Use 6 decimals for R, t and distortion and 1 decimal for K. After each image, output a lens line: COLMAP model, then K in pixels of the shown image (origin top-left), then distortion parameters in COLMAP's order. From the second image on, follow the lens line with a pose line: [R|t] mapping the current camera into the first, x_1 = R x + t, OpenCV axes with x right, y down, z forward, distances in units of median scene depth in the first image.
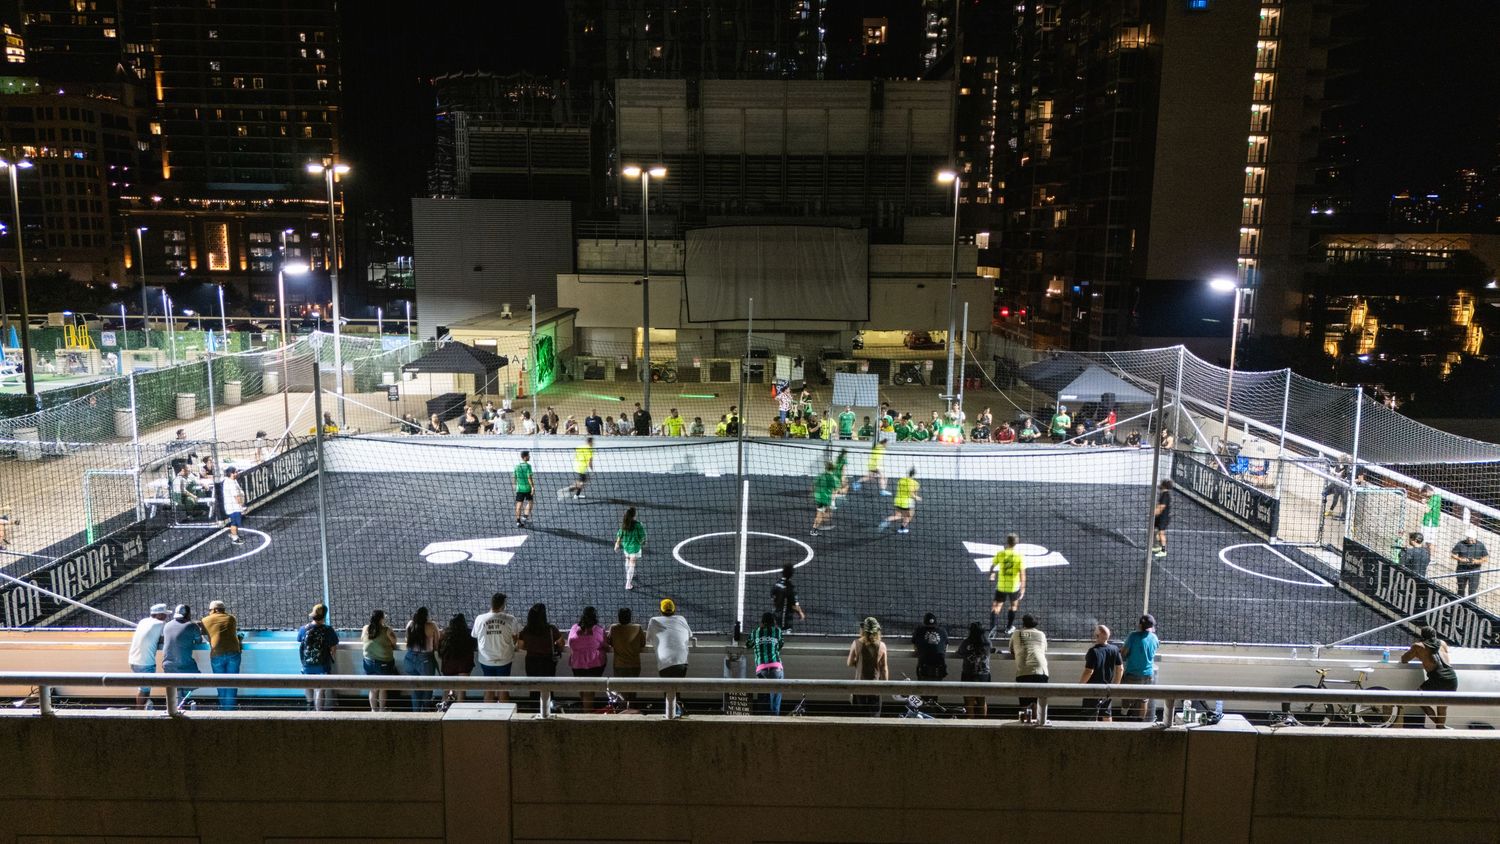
lens RADIAL K [[1074.3, 0, 750.0], [0, 1074.3, 422.0], [0, 0, 1]] dist [0.093941, -0.093800]
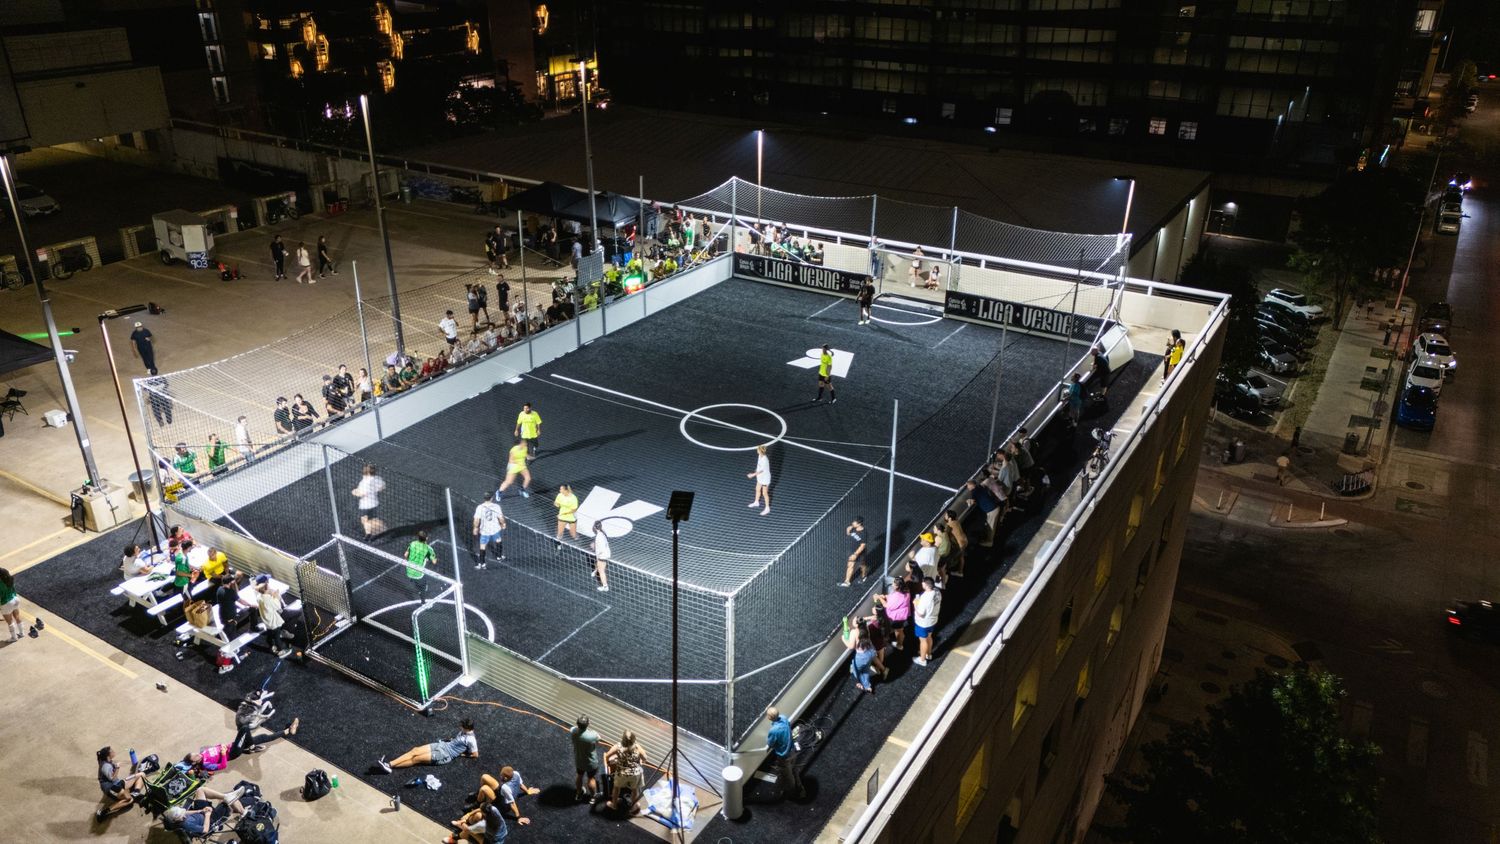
lens RADIAL K [[1085.6, 0, 750.0], [0, 1085.6, 422.0], [0, 0, 1]] dist [0.071656, -0.092090]
pose [[0.521010, -0.369809, 0.769278, -0.321831], [0.141216, 0.926195, 0.349601, -0.109112], [-0.841788, -0.073512, 0.534780, 0.088777]]
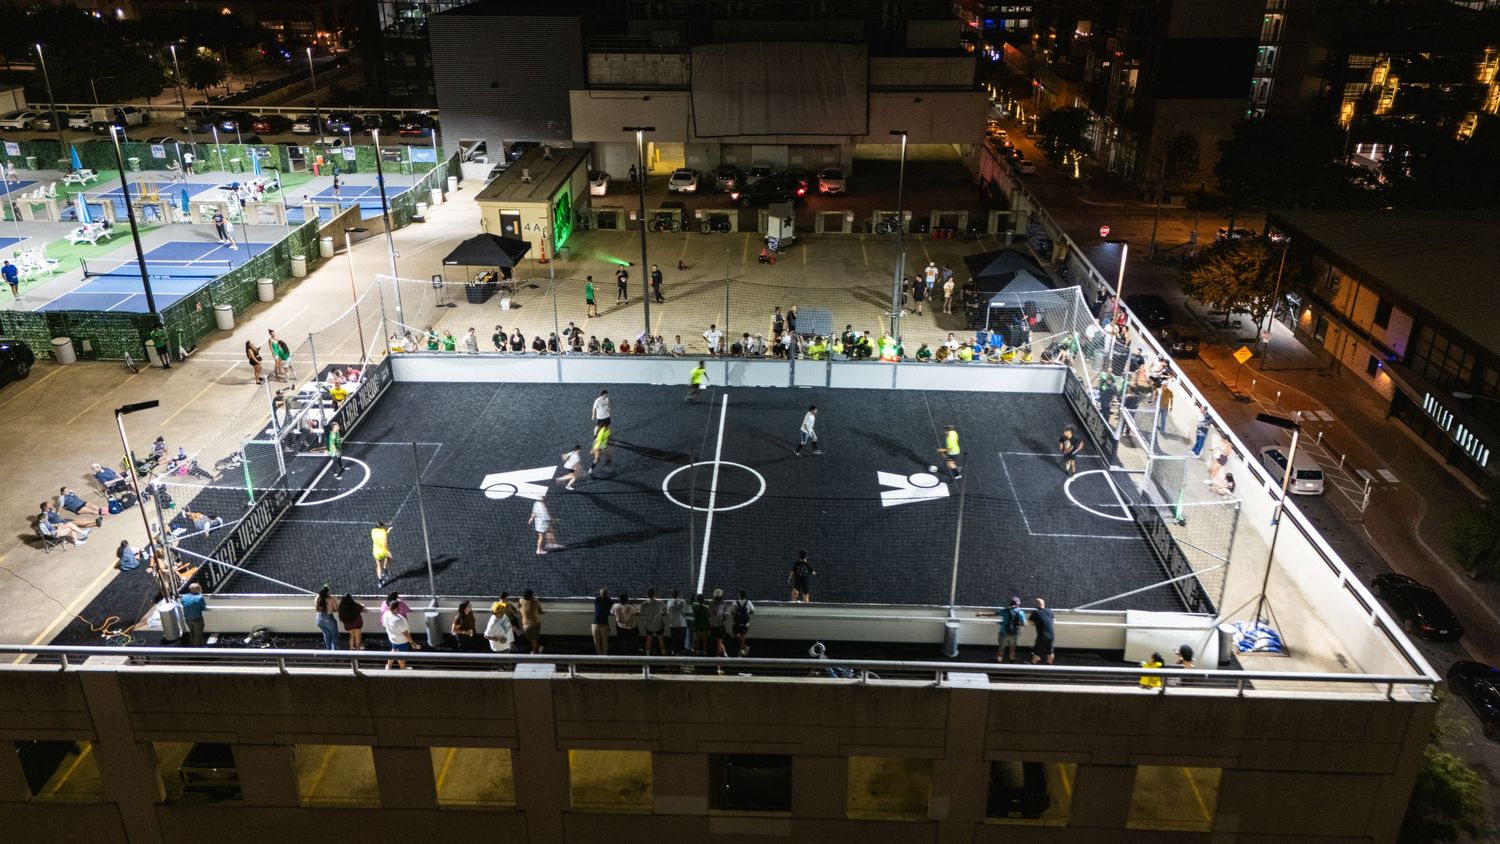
lens RADIAL K [[1074.3, 0, 750.0], [0, 1074.3, 422.0], [0, 0, 1]] dist [0.093941, -0.093800]
pose [[0.999678, 0.002317, -0.025289, 0.023538], [0.004347, 0.965519, 0.260296, -0.099440], [0.025020, -0.260322, 0.965198, -0.094499]]
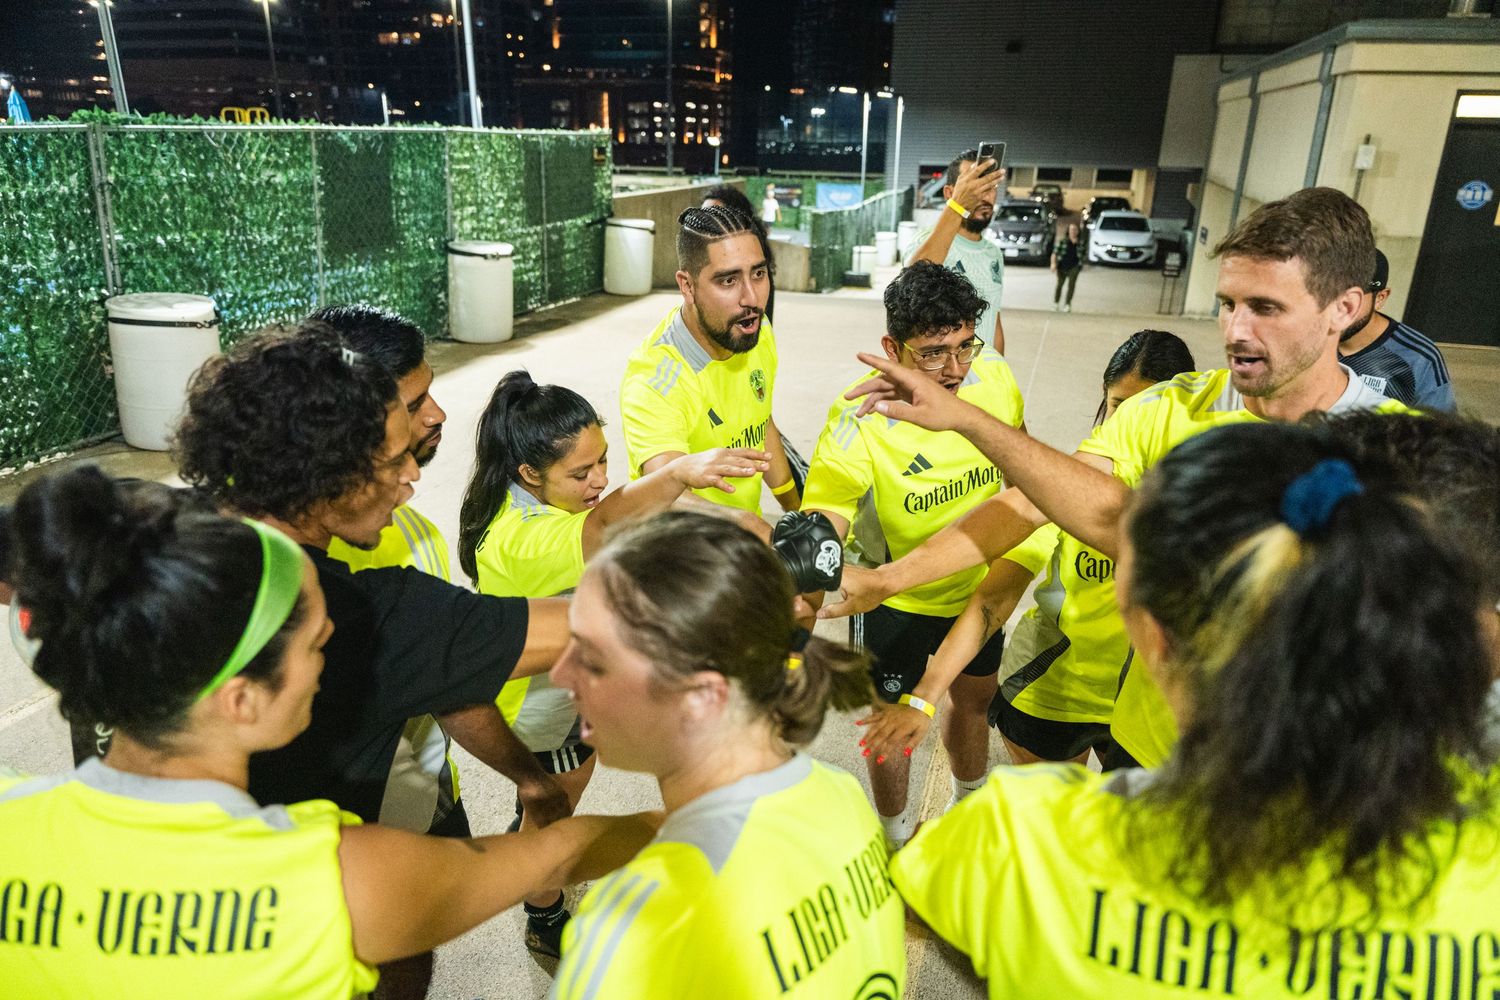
lens RADIAL K [[1011.8, 0, 750.0], [0, 1011.8, 500.0], [0, 0, 1]] dist [0.002189, 0.000237]
pose [[0.951101, 0.110873, -0.288296, -0.207686], [-0.056070, 0.979823, 0.191843, -0.016591], [0.303749, -0.166297, 0.938127, 0.477333]]
